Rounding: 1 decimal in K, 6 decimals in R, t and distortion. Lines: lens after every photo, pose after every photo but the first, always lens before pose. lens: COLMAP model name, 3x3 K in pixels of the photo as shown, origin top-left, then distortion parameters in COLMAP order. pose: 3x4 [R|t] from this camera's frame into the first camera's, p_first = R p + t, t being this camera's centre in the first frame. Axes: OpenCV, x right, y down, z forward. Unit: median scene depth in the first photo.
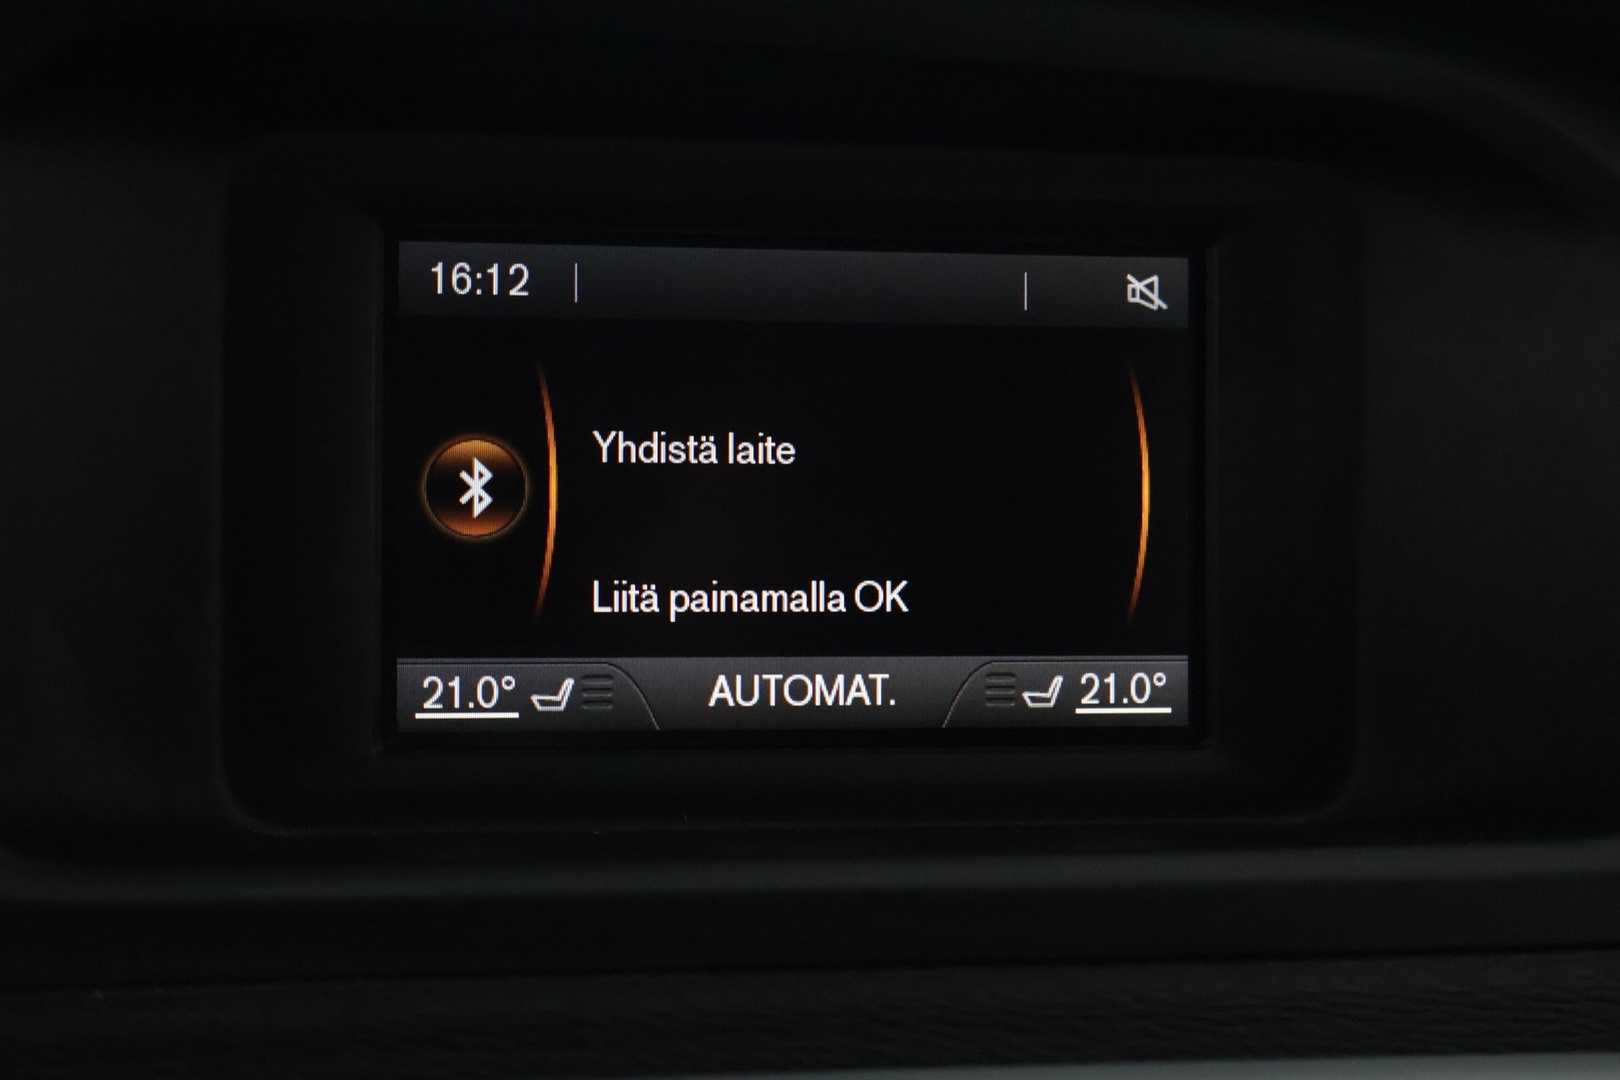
lens RADIAL K [[2487.3, 0, 810.0], [0, 2487.3, 540.0], [0, 0, 1]] dist [-0.003828, 0.017063]
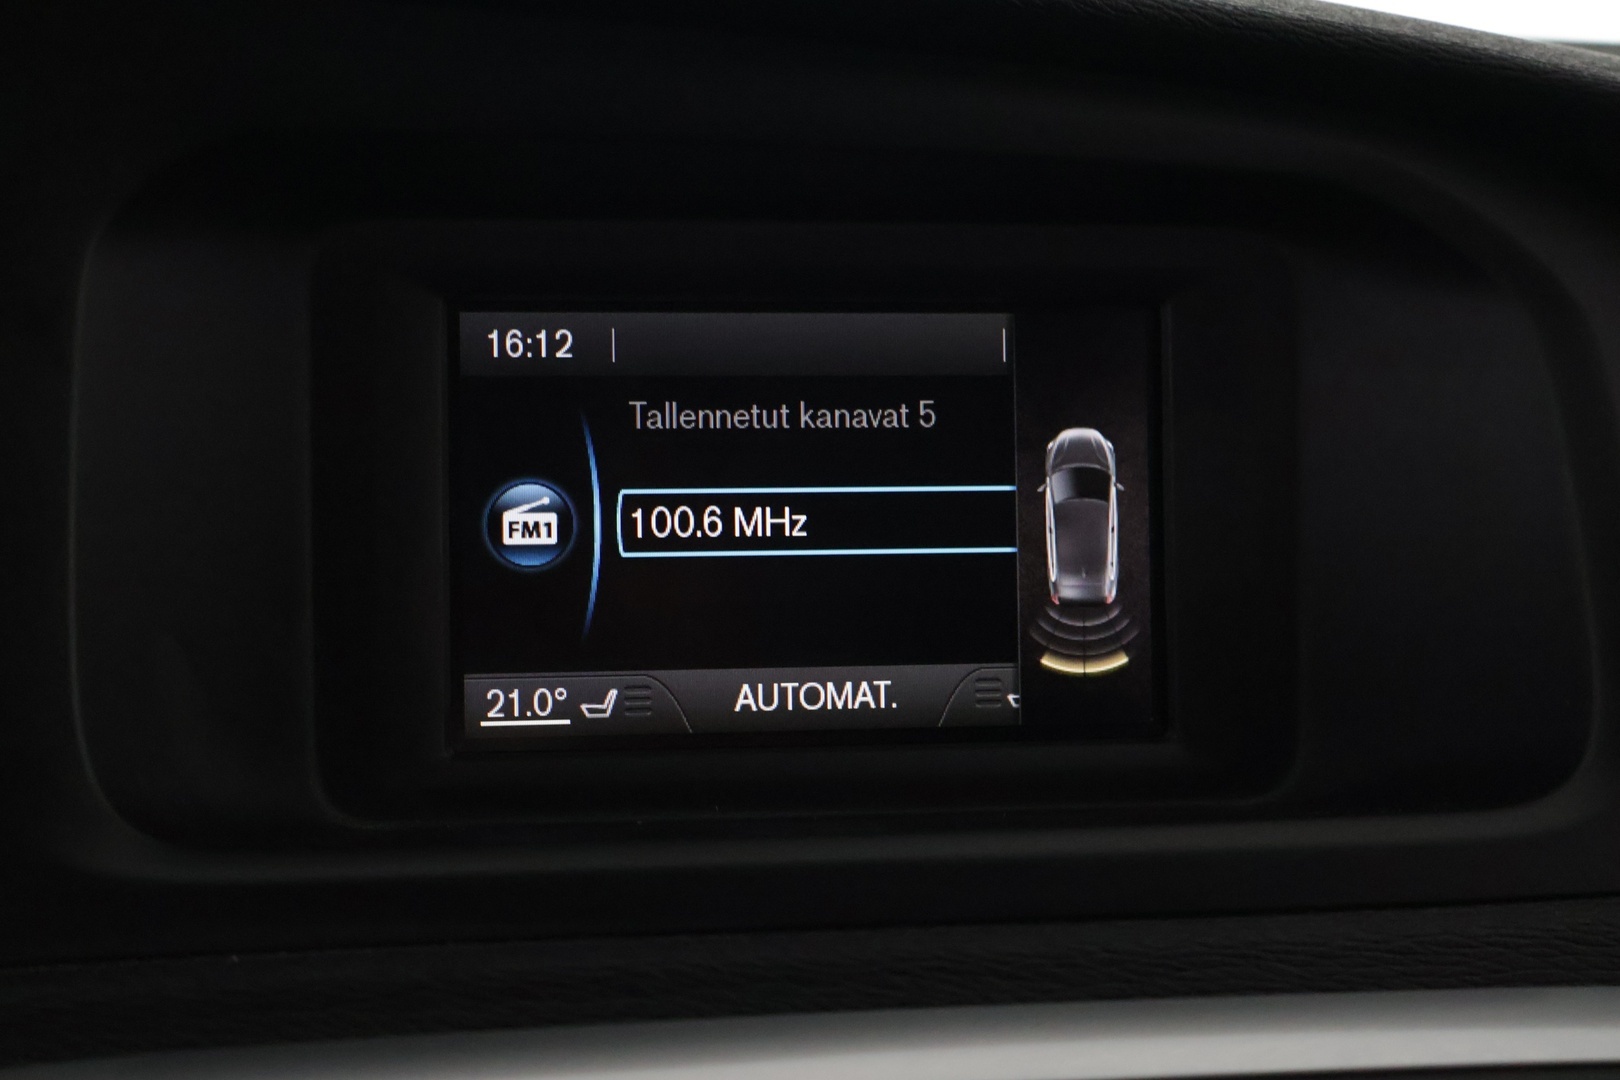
lens RADIAL K [[2487.3, 0, 810.0], [0, 2487.3, 540.0], [0, 0, 1]] dist [-0.003828, 0.017063]
pose [[0.999857, -0.016767, 0.002075, -0.007043], [0.016779, 0.999842, -0.005896, -0.005054], [-0.001975, 0.005930, 0.999980, -0.151974]]
